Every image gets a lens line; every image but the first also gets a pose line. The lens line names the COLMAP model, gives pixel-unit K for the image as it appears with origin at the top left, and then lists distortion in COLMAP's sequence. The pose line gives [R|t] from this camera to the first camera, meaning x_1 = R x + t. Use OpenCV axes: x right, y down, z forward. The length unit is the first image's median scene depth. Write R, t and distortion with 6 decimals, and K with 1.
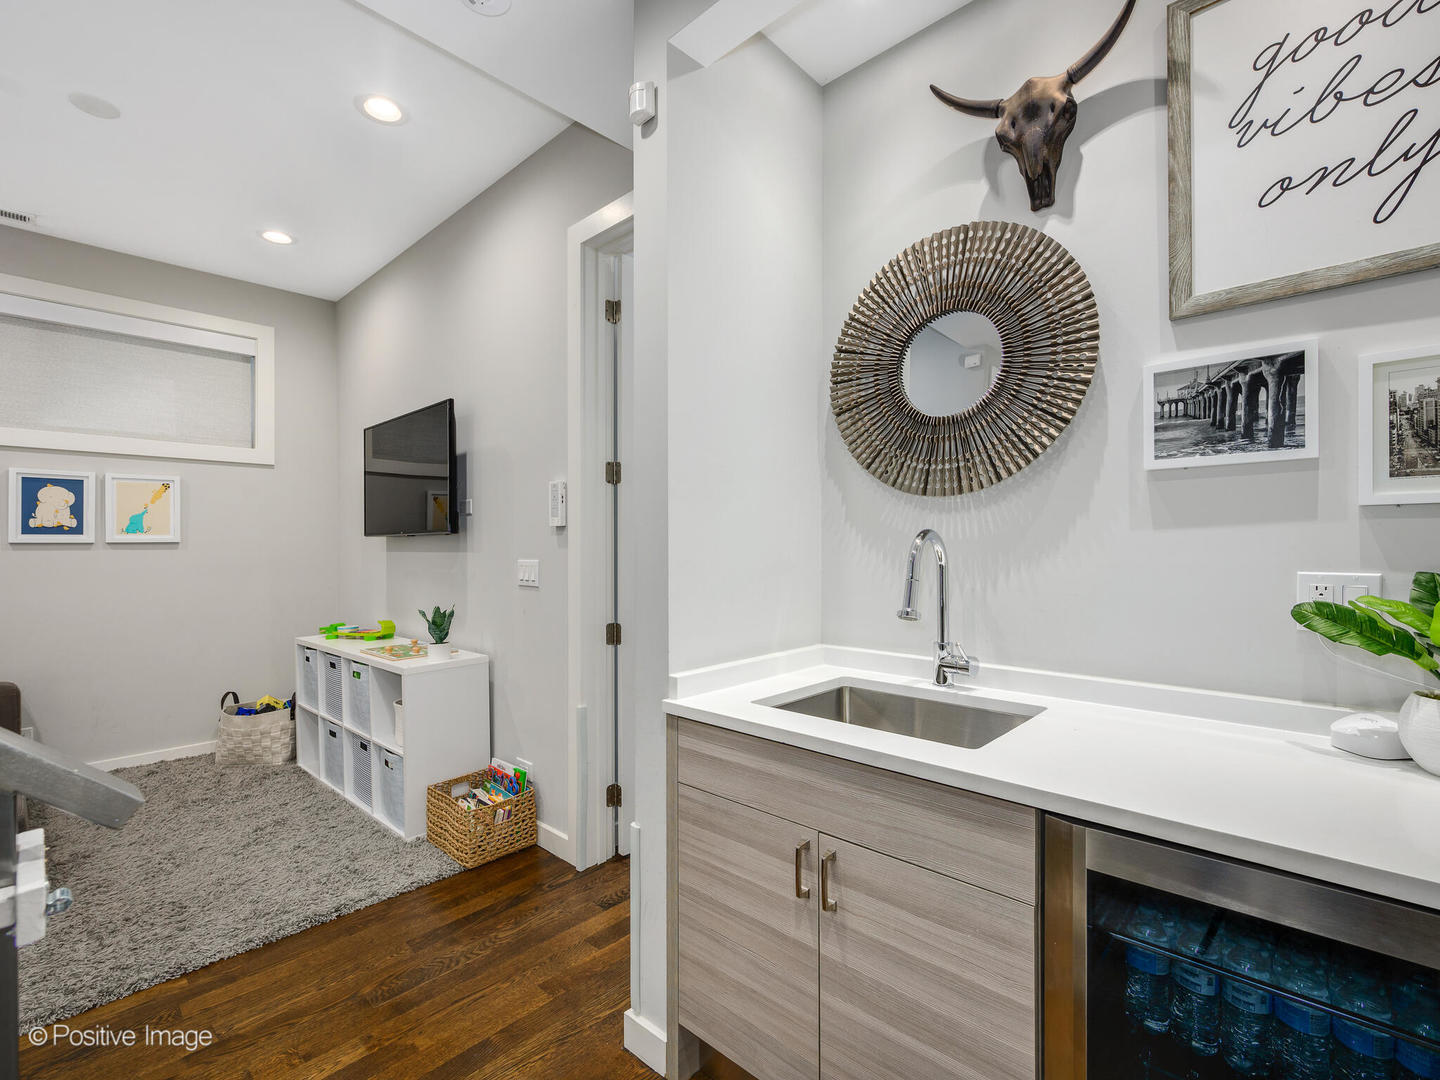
lens RADIAL K [[668.0, 0, 720.0], [0, 668.0, 540.0], [0, 0, 1]] dist [-0.000667, -0.000125]
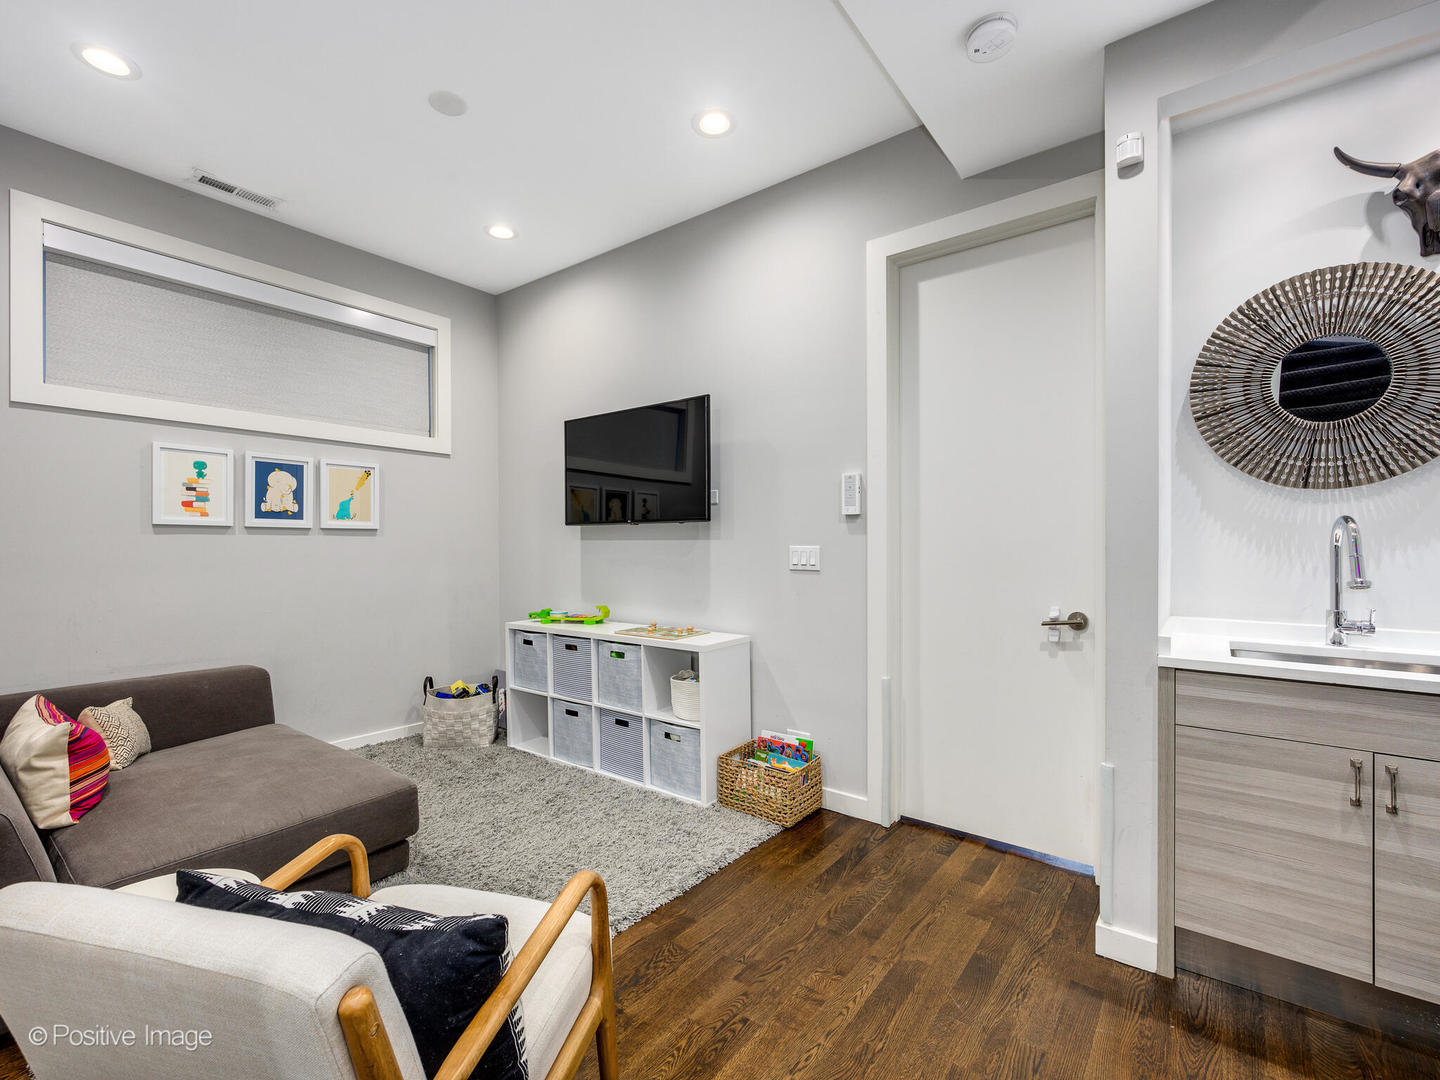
lens RADIAL K [[671.0, 0, 670.5], [0, 671.0, 545.3], [0, 0, 1]] dist [-0.002343, -0.000082]
pose [[0.996342, 0.008140, 0.085068, -0.574220], [-0.008572, 0.999952, 0.004725, 0.024374], [-0.085025, -0.005436, 0.996364, -0.060426]]
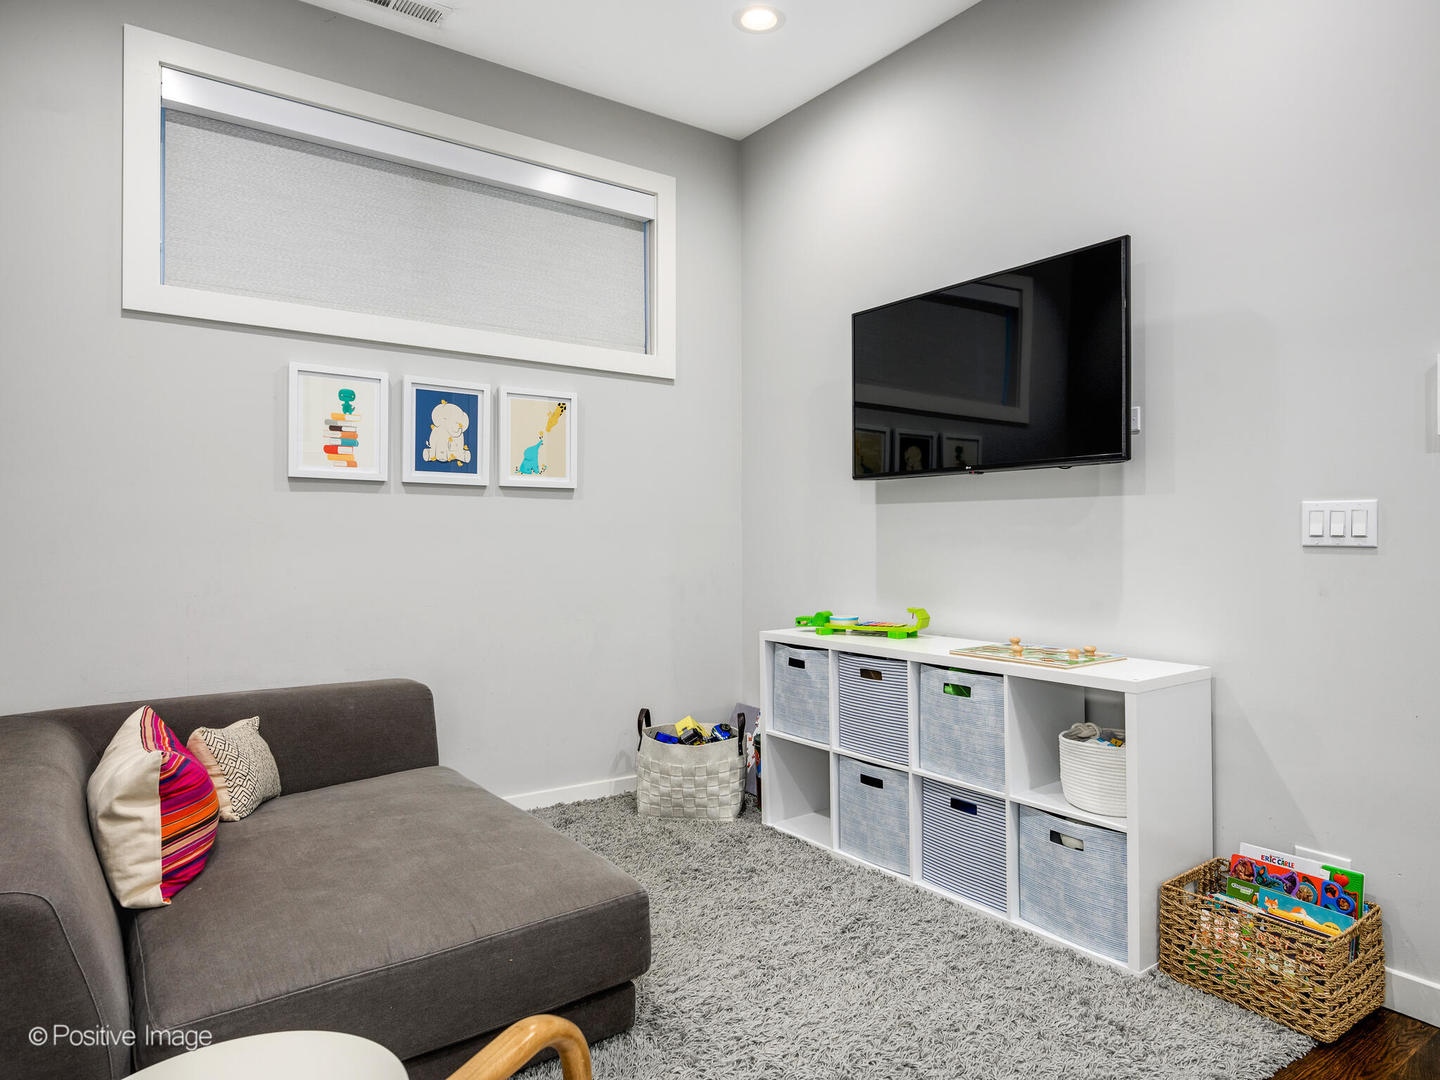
lens RADIAL K [[891.1, 0, 679.1], [0, 891.1, 542.3], [0, 0, 1]] dist [0.001343, -0.002617]
pose [[0.981851, 0.012555, -0.189237, -0.667888], [-0.011222, 0.999904, 0.008112, 0.063134], [0.189321, -0.005841, 0.981898, 0.146365]]
